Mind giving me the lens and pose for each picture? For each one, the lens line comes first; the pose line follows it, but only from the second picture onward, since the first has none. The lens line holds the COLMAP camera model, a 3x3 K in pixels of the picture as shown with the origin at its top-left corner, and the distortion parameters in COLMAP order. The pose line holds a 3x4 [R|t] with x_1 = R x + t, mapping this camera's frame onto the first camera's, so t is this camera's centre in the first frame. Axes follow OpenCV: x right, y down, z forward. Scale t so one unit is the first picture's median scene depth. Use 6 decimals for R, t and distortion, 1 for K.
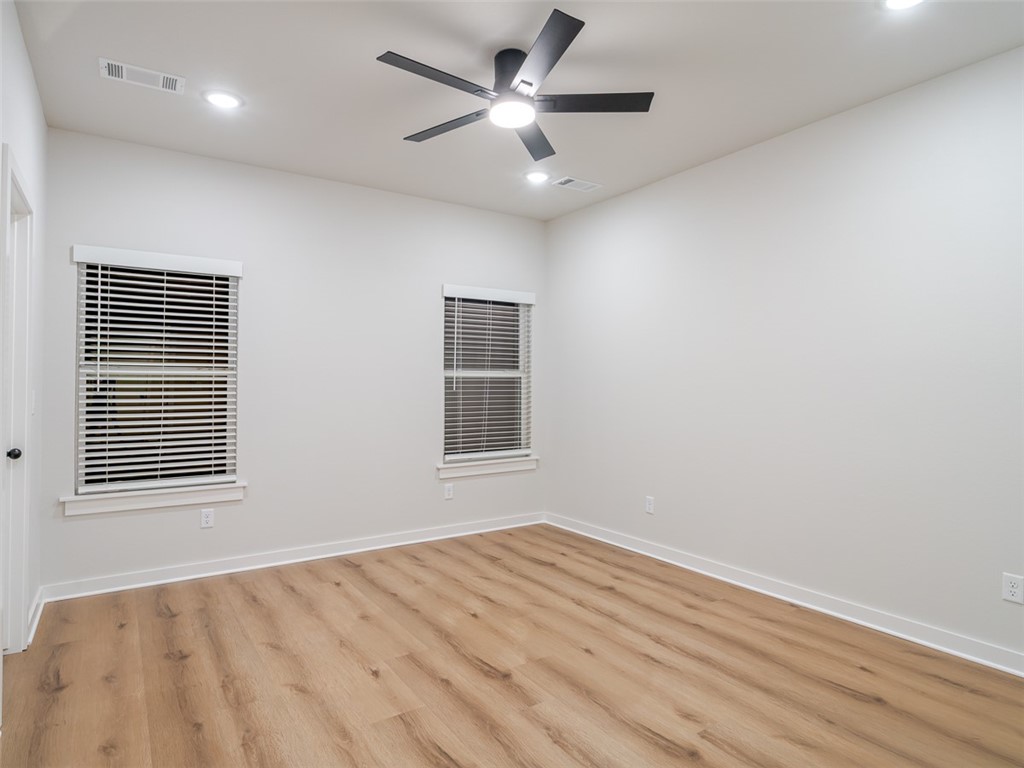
lens RADIAL K [[601.0, 0, 508.7], [0, 601.0, 384.9], [0, 0, 1]] dist [-0.002481, 0.001093]
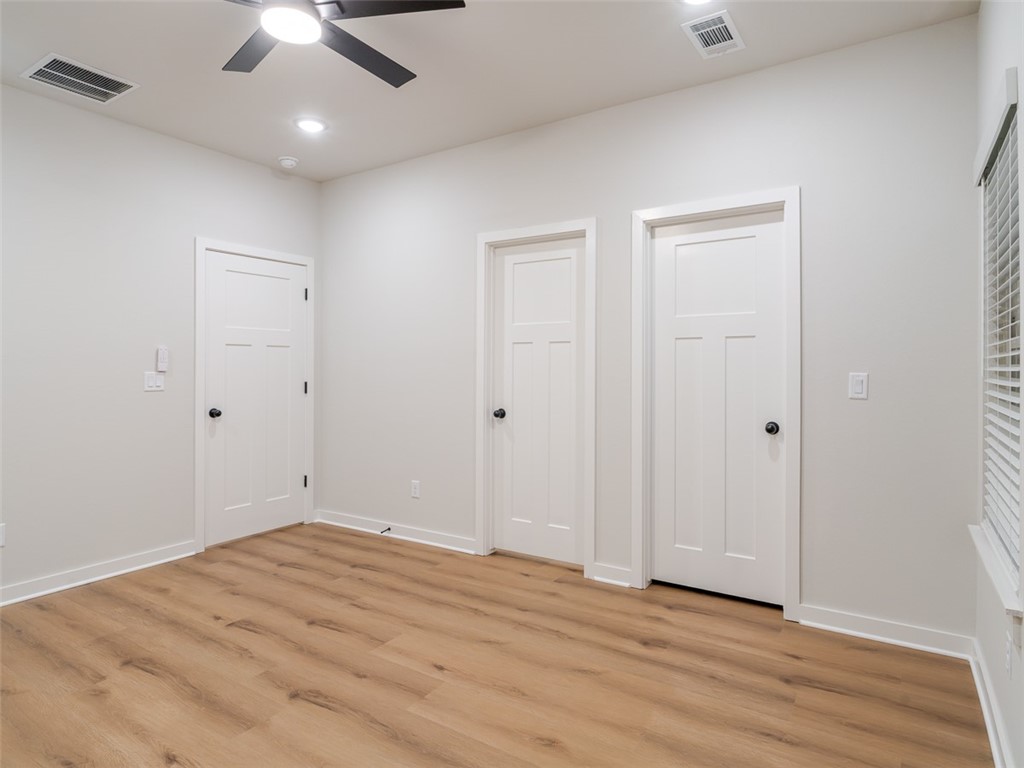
lens RADIAL K [[601.0, 0, 512.3], [0, 601.0, 378.1], [0, 0, 1]] dist [-0.002481, 0.001093]
pose [[-0.919780, 0.008883, -0.392334, 0.043641], [0.002277, 0.999848, 0.017299, 0.002492], [0.392427, 0.015018, -0.919660, 1.929683]]
